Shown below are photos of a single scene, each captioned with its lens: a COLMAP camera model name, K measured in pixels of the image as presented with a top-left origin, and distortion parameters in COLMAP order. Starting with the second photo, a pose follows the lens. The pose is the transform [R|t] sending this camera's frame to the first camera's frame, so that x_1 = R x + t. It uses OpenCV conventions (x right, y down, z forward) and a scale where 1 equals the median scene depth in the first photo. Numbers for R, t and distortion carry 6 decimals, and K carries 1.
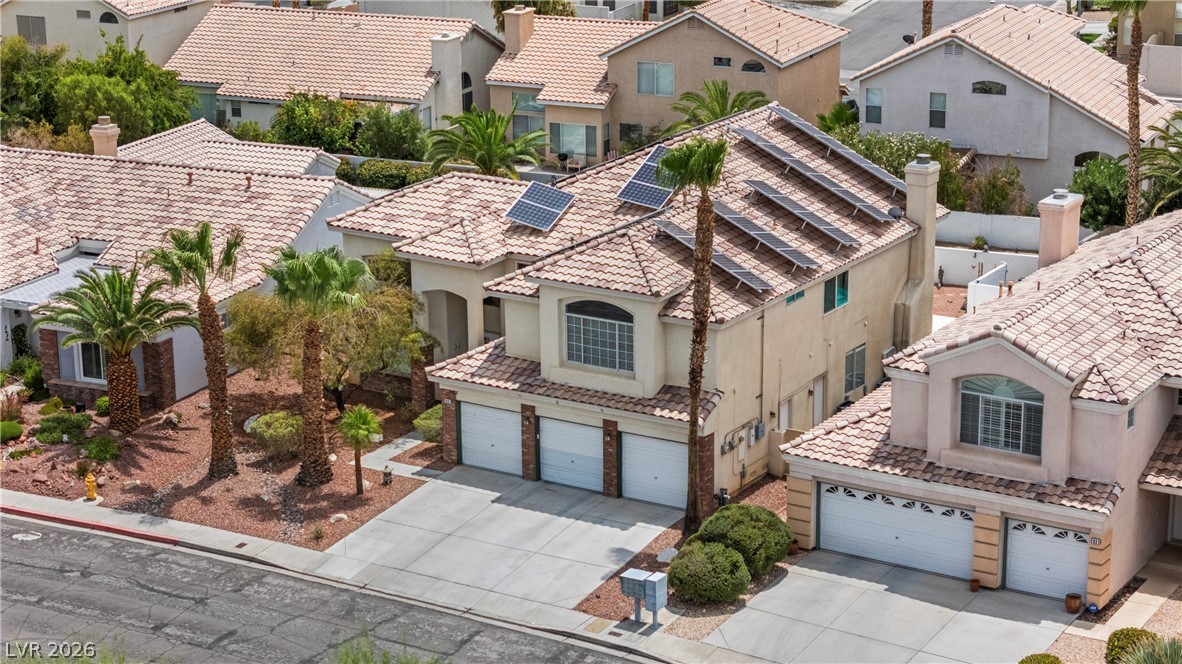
lens RADIAL K [[2309.3, 0, 591.0], [0, 2309.3, 332.0], [0, 0, 1]] dist [-0.004099, -0.108532]
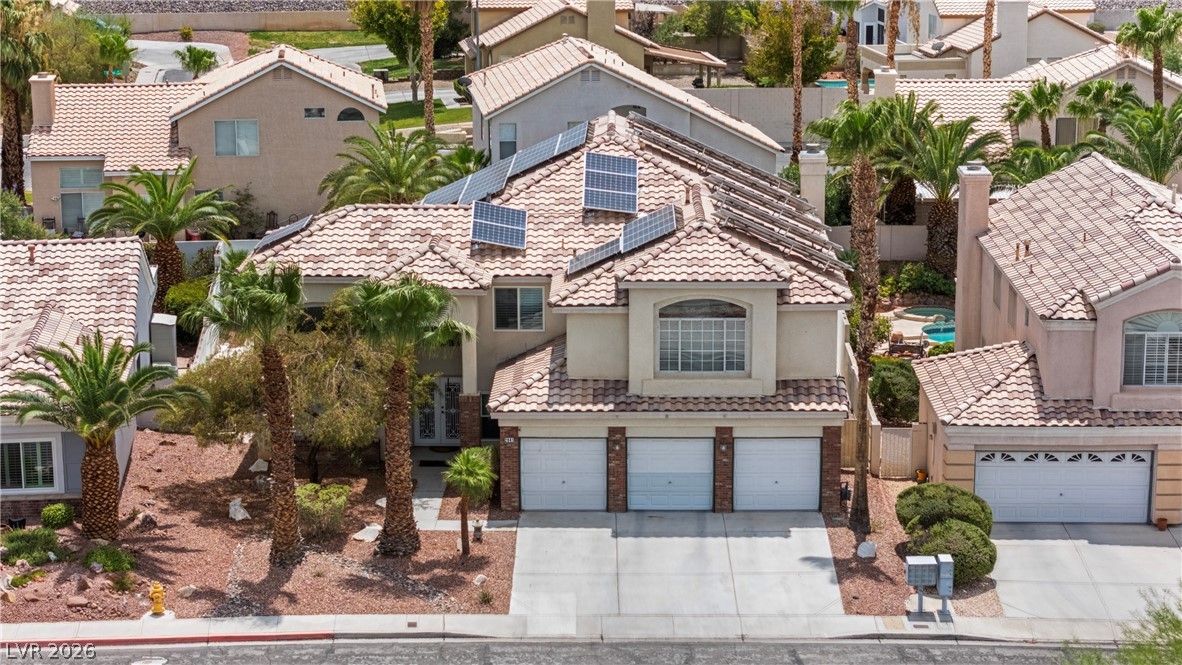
lens RADIAL K [[2309.3, 0, 591.0], [0, 2309.3, 332.5], [0, 0, 1]] dist [-0.004099, -0.108532]
pose [[0.865006, -0.108488, 0.489893, -0.479251], [0.139925, 0.989770, -0.027880, 0.018956], [-0.481856, 0.092664, 0.871337, 0.218085]]
